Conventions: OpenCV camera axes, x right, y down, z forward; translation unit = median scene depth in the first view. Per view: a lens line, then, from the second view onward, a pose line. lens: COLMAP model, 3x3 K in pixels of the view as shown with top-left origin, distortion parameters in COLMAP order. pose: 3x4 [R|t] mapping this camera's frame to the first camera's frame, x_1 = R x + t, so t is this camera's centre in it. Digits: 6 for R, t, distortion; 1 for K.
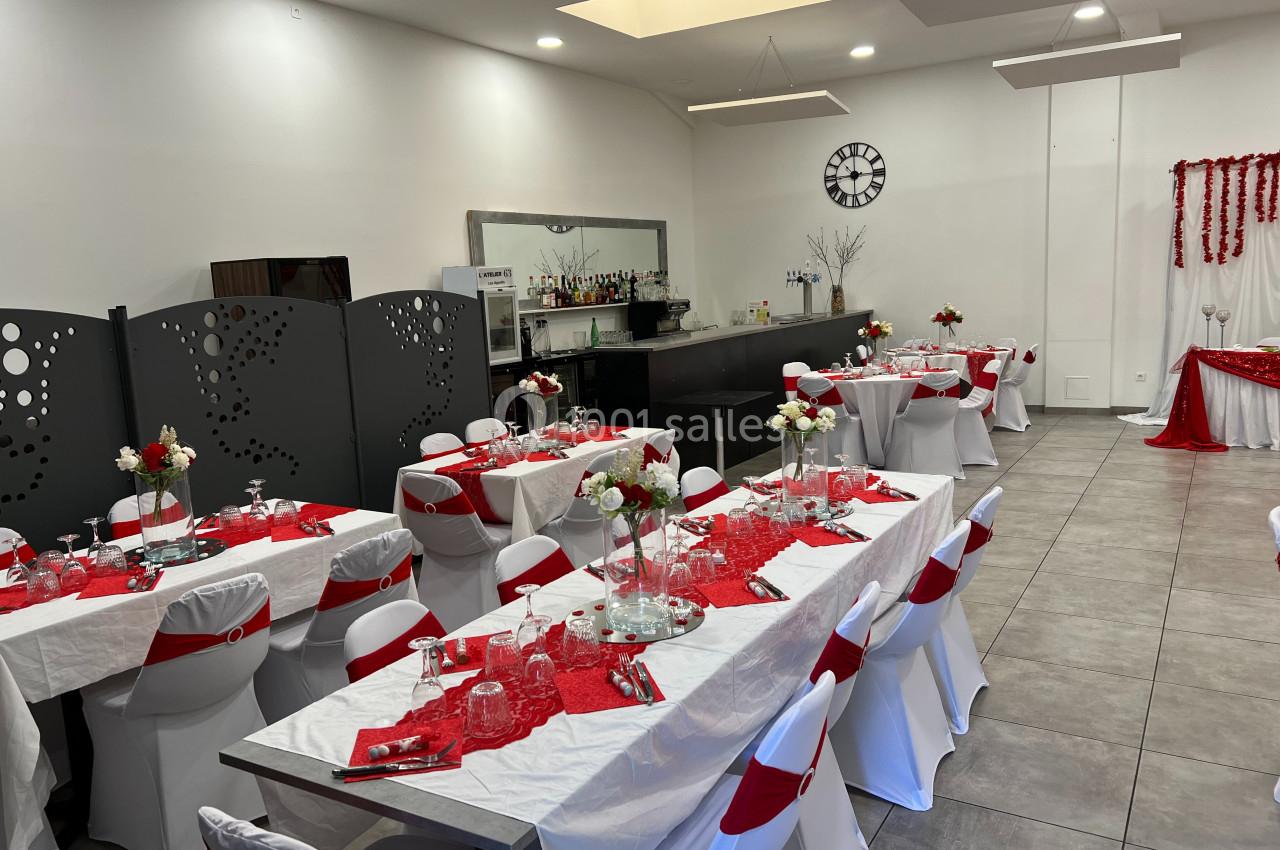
lens RADIAL K [[972.2, 0, 636.3], [0, 972.2, 427.0], [0, 0, 1]] dist [0.101424, -0.158282]
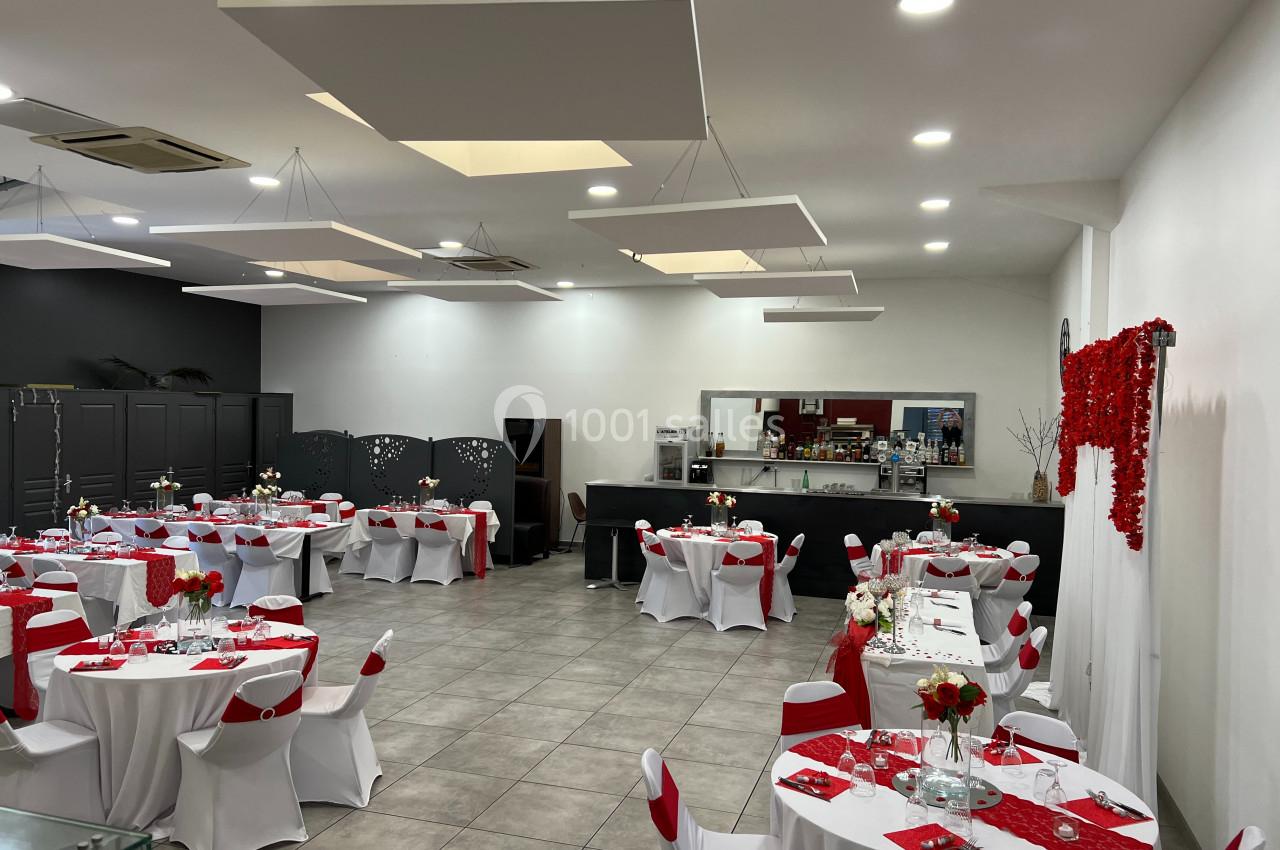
lens RADIAL K [[972.2, 0, 636.3], [0, 972.2, 427.0], [0, 0, 1]] dist [0.101424, -0.158282]
pose [[0.230612, 0.069149, -0.970586, 1.166972], [-0.174630, 0.984218, 0.028628, -0.170272], [0.957247, 0.162892, 0.239048, 0.487806]]
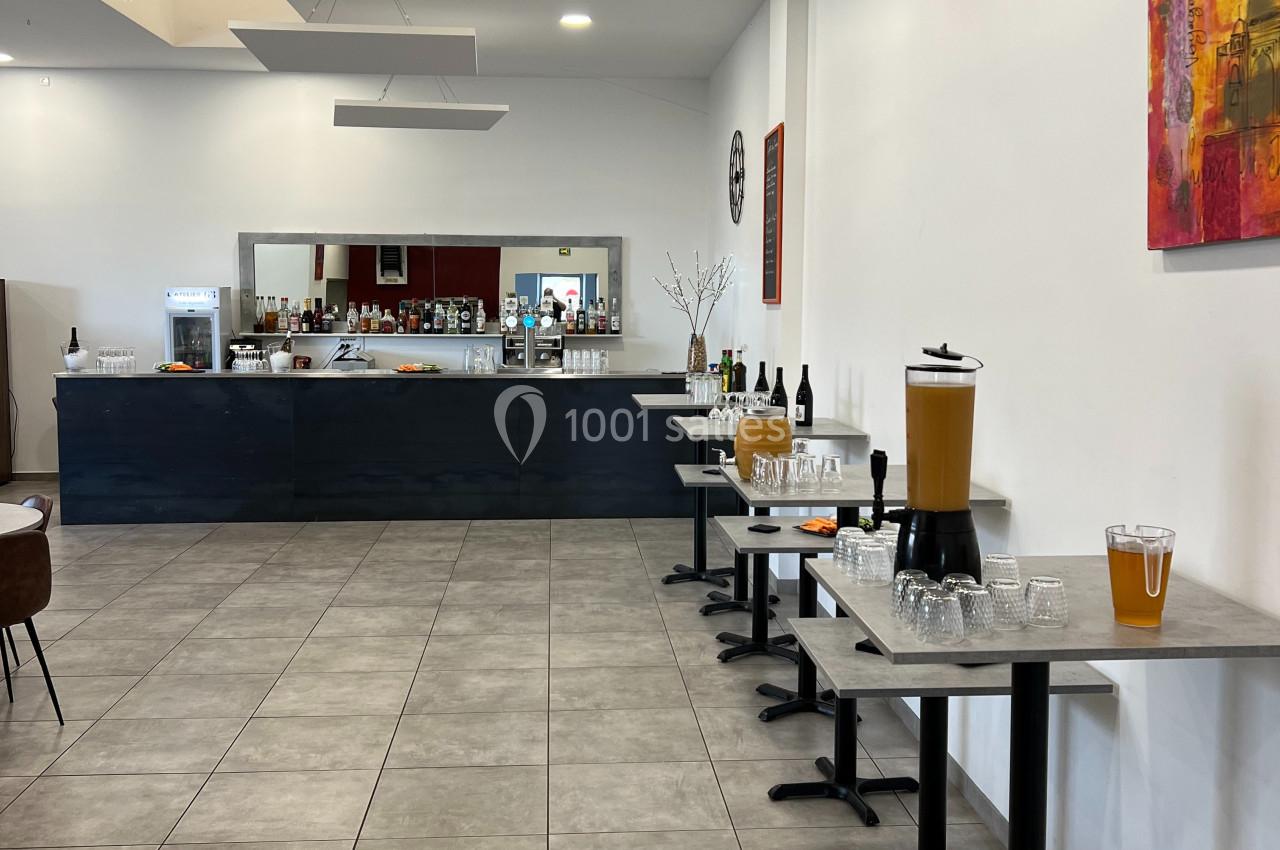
lens RADIAL K [[1296.3, 0, 639.2], [0, 1296.3, 410.7], [0, 0, 1]] dist [0.133186, -0.247265]
pose [[0.567873, 0.121986, -0.814027, 1.091371], [-0.152832, 0.987387, 0.041348, -0.141268], [0.808803, 0.100929, 0.579354, 0.502370]]
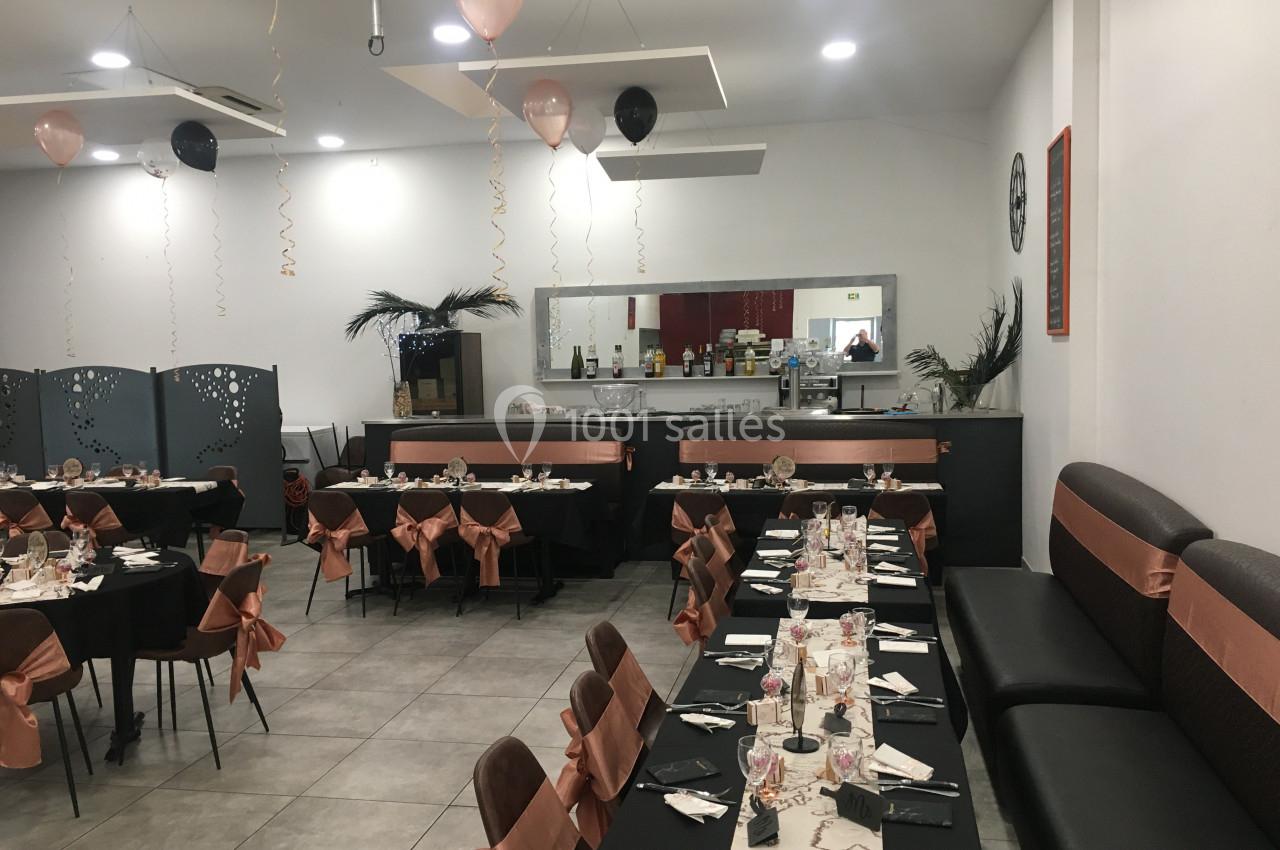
lens RADIAL K [[1091.6, 0, 638.5], [0, 1091.6, 426.9], [0, 0, 1]] dist [0.088319, -0.126365]
pose [[0.331847, 0.111818, -0.936683, 0.967516], [-0.132498, 0.988631, 0.071078, -0.150032], [0.933982, 0.100522, 0.342890, 0.613698]]
